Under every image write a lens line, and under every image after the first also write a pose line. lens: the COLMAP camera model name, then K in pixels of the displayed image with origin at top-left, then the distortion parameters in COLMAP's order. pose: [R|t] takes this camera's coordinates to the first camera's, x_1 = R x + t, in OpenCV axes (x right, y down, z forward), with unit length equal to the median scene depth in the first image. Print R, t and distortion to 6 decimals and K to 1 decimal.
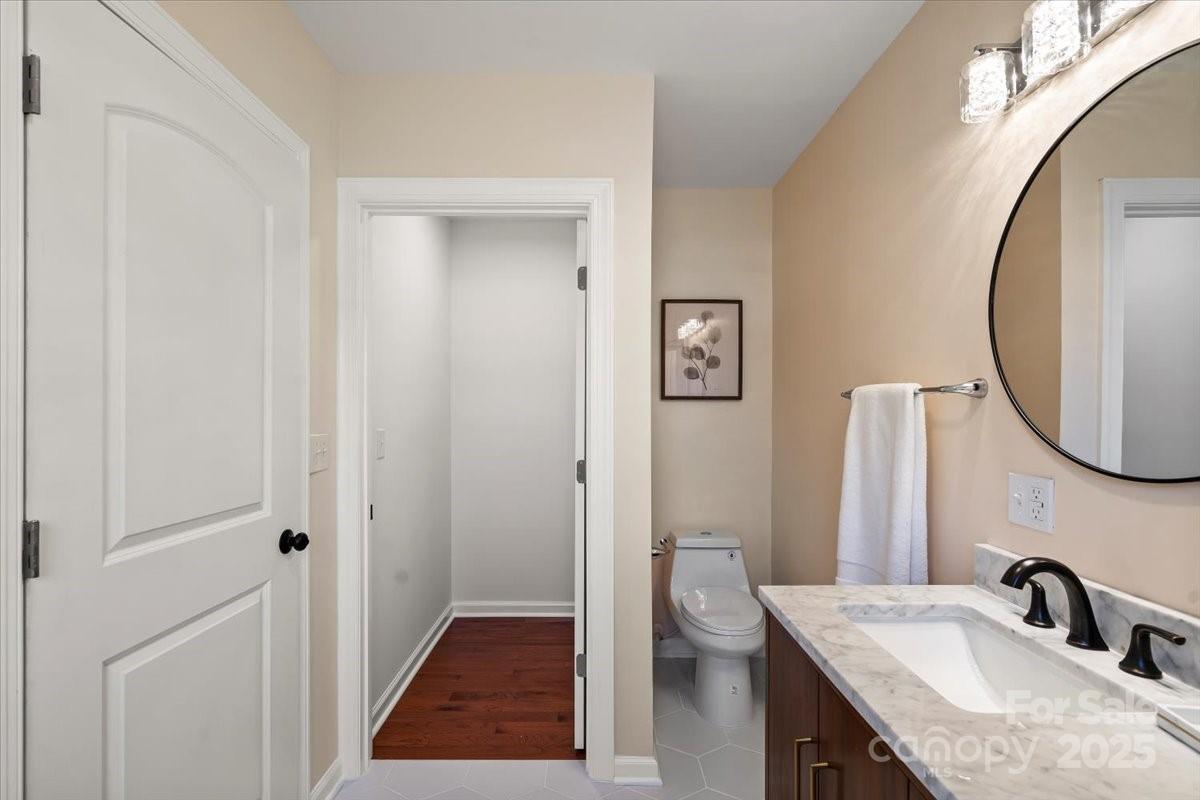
lens RADIAL K [[559.1, 0, 602.9], [0, 559.1, 407.3], [0, 0, 1]] dist [0.002326, -0.000654]
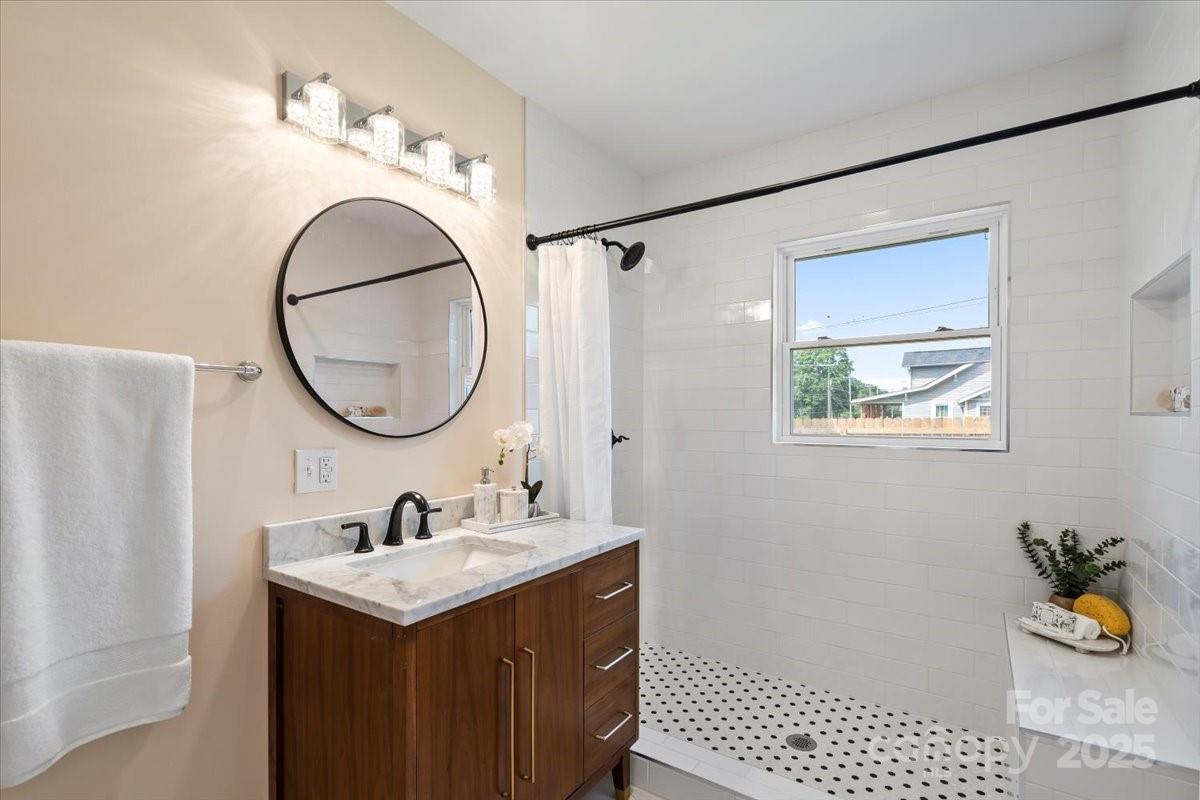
lens RADIAL K [[559.1, 0, 603.1], [0, 559.1, 409.8], [0, 0, 1]] dist [0.002326, -0.000654]
pose [[-0.830812, 0.005665, 0.556524, -0.438092], [-0.000620, 0.999938, -0.011103, 0.050298], [-0.556553, -0.009570, -0.830757, 1.680375]]
